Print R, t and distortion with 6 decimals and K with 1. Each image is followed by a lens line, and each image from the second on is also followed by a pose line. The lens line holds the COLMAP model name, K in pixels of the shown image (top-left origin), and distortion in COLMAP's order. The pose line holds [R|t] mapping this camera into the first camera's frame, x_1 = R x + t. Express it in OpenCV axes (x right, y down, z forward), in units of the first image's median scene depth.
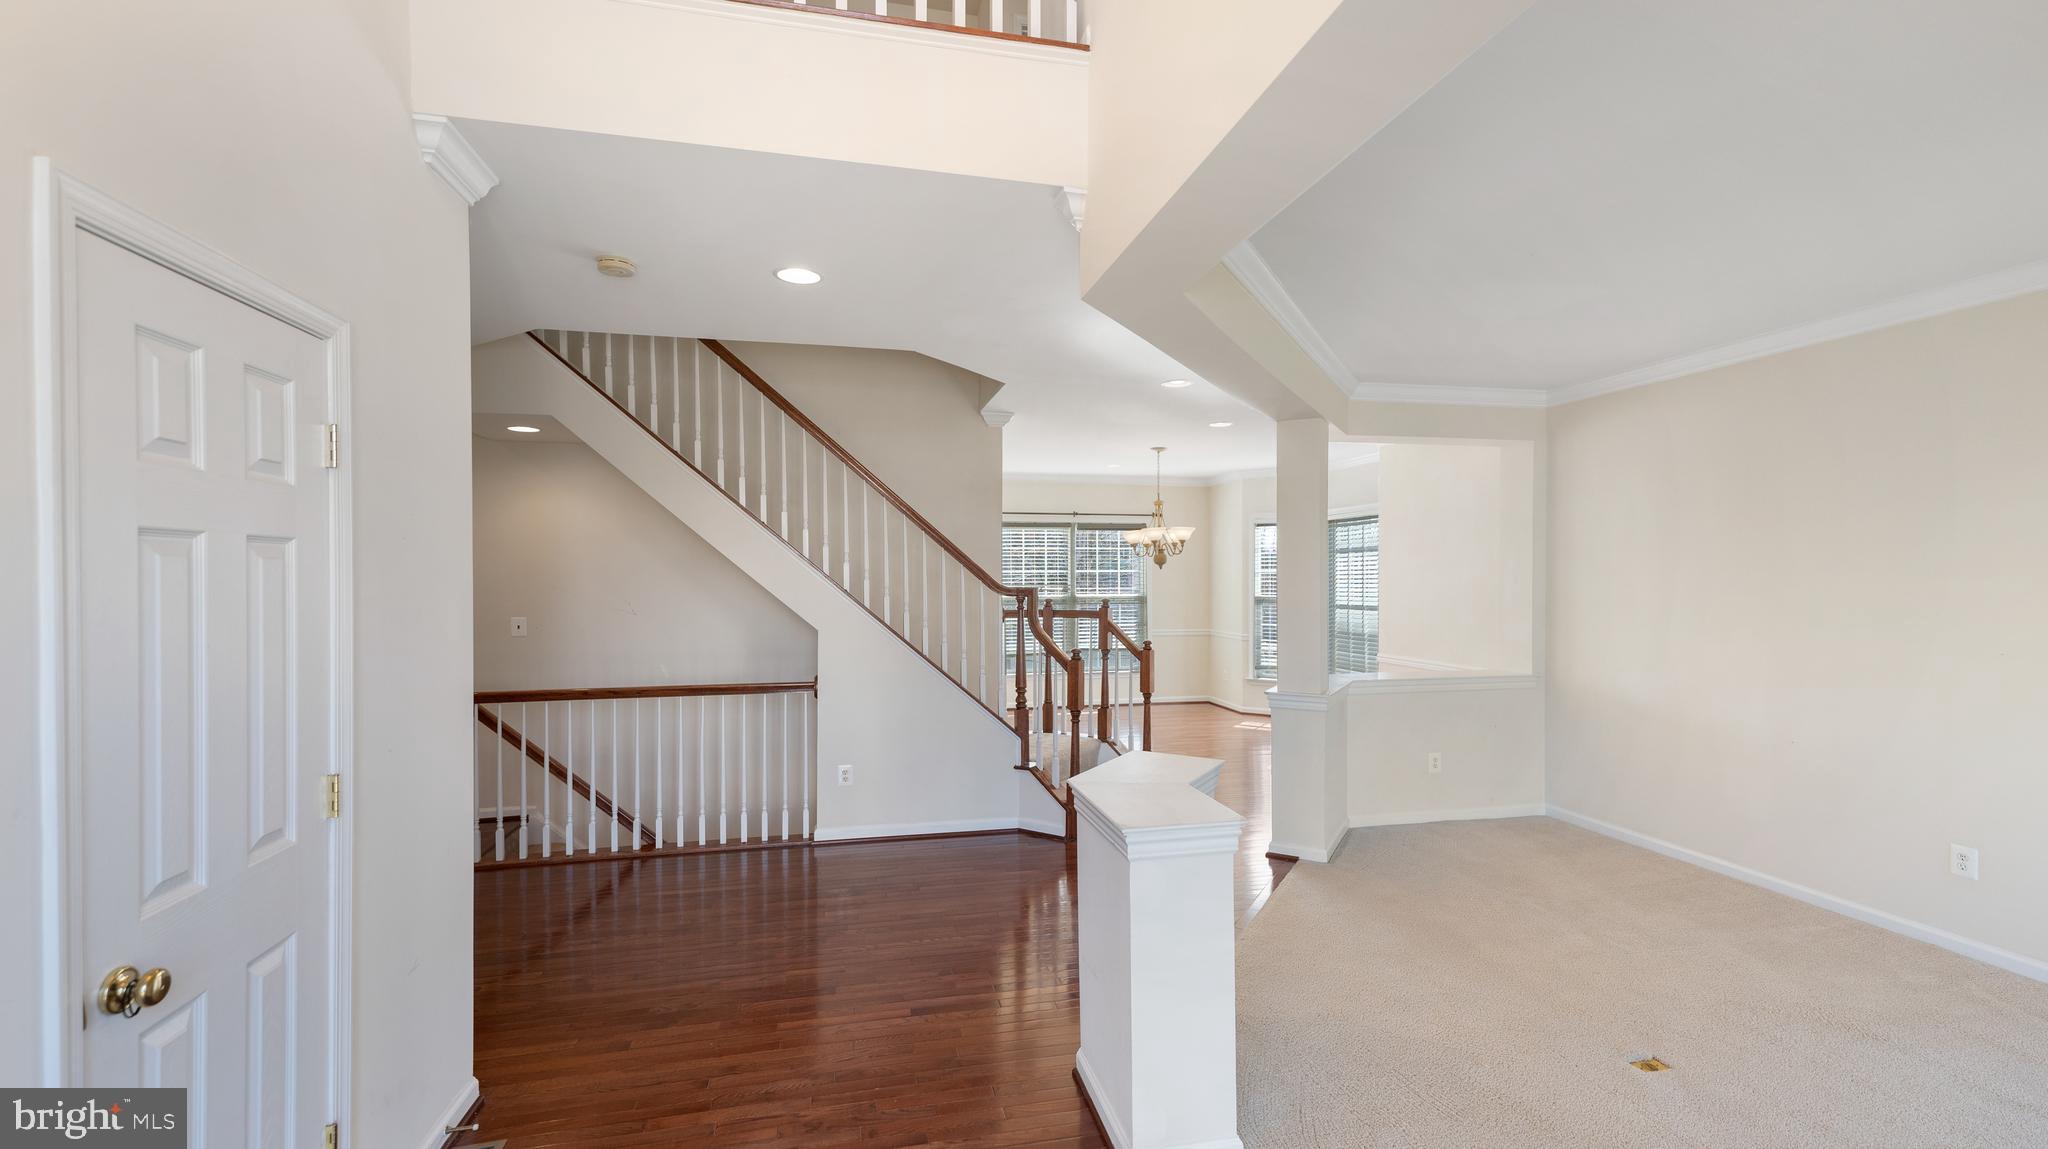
lens RADIAL K [[850.5, 0, 1020.3], [0, 850.5, 582.2], [0, 0, 1]] dist [0.014977, -0.000423]
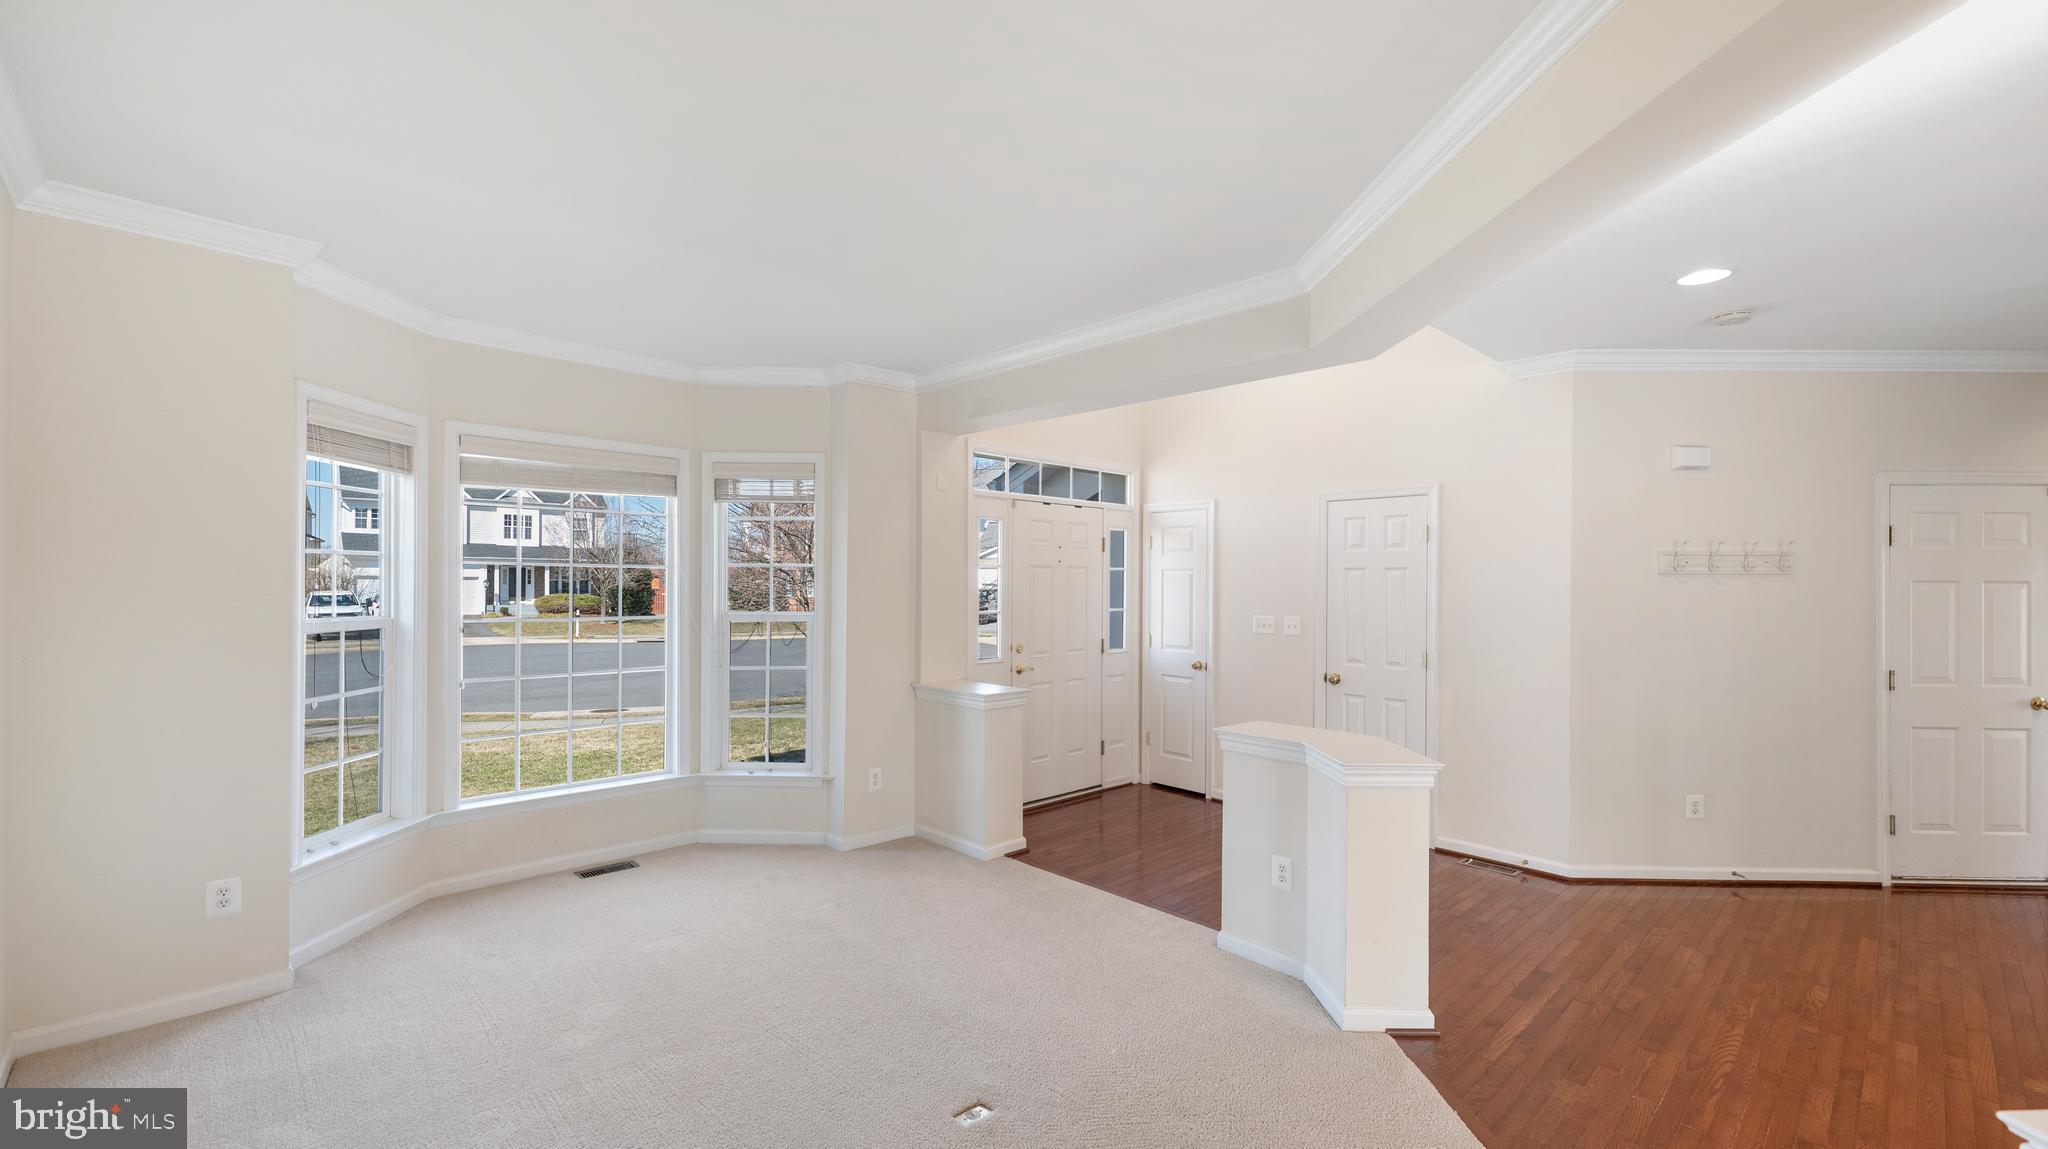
lens RADIAL K [[850.5, 0, 1020.3], [0, 850.5, 582.2], [0, 0, 1]] dist [0.014977, -0.000423]
pose [[-0.856596, -0.004963, -0.515965, 0.598492], [-0.009878, 0.999928, 0.006782, -0.001128], [0.515894, 0.010907, -0.856583, 0.926972]]
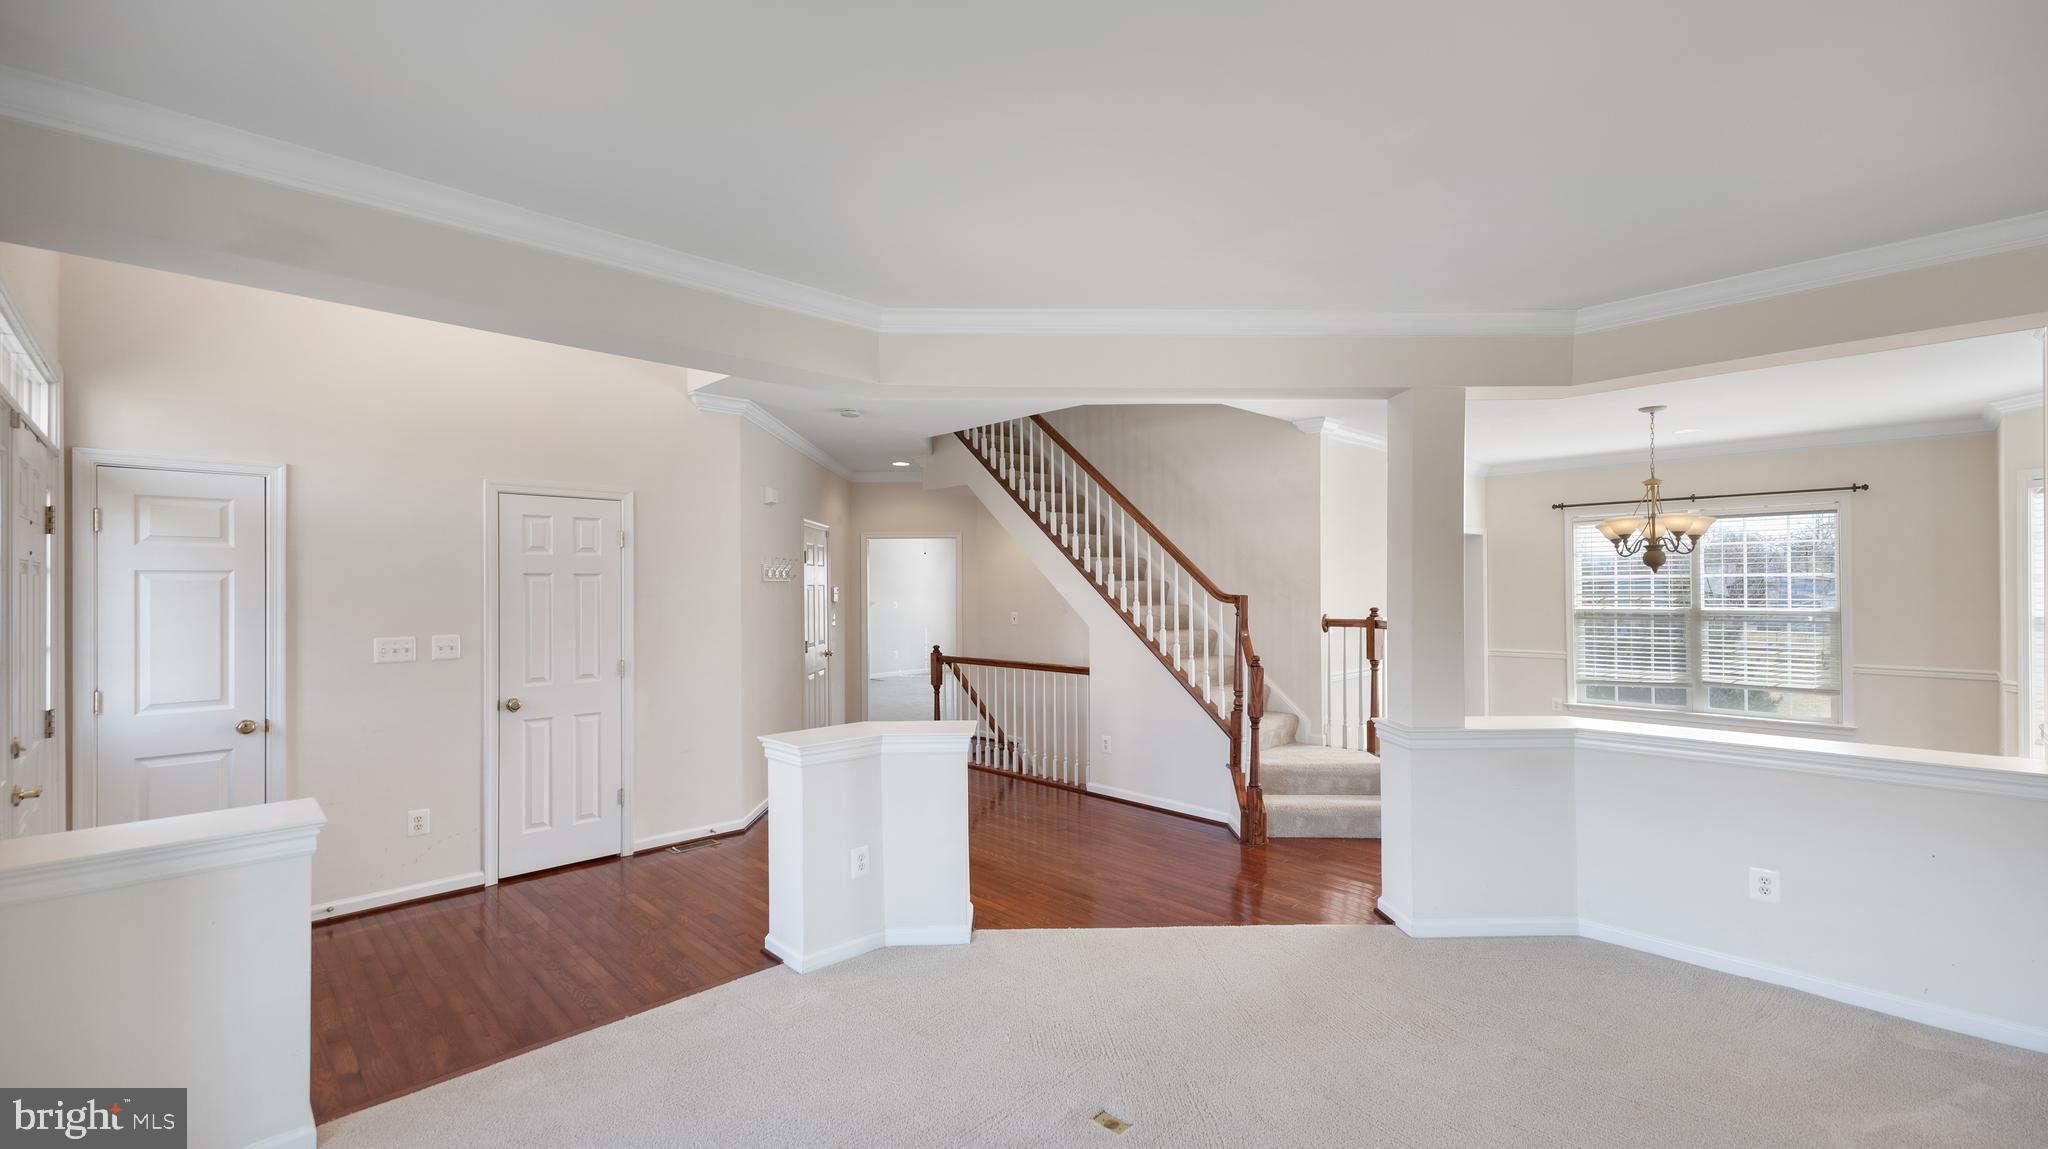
lens RADIAL K [[850.5, 0, 1020.3], [0, 850.5, 582.2], [0, 0, 1]] dist [0.014977, -0.000423]
pose [[0.521501, -0.005974, -0.853230, 0.750913], [-0.002309, 0.999962, -0.008413, 0.000555], [0.853248, 0.006358, 0.521467, 0.230217]]
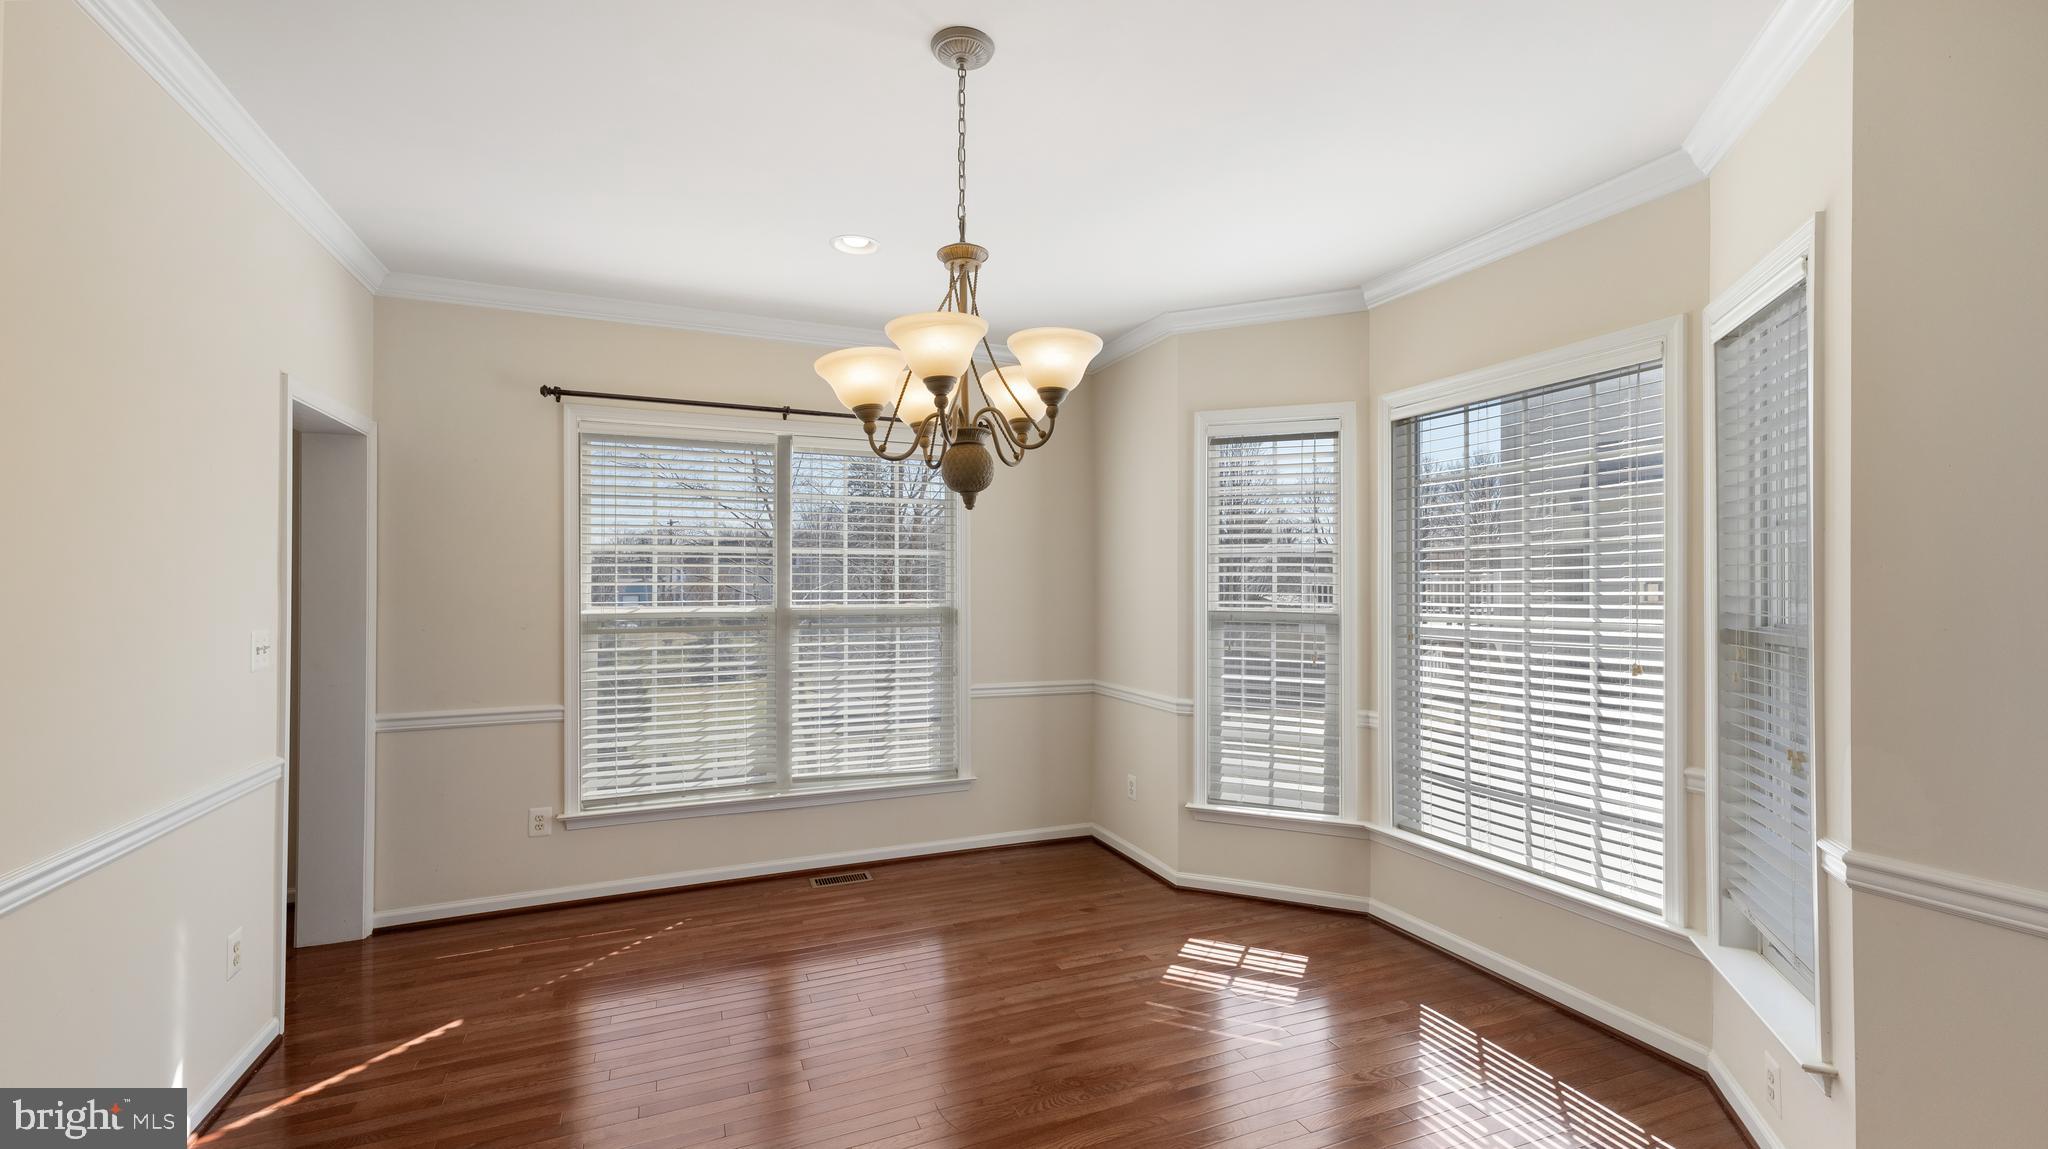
lens RADIAL K [[850.5, 0, 1020.3], [0, 850.5, 582.2], [0, 0, 1]] dist [0.014977, -0.000423]
pose [[0.983710, 0.002860, 0.179739, 0.197230], [-0.001034, 0.999947, -0.010256, 0.013904], [-0.179759, 0.009903, 0.983661, 1.095625]]
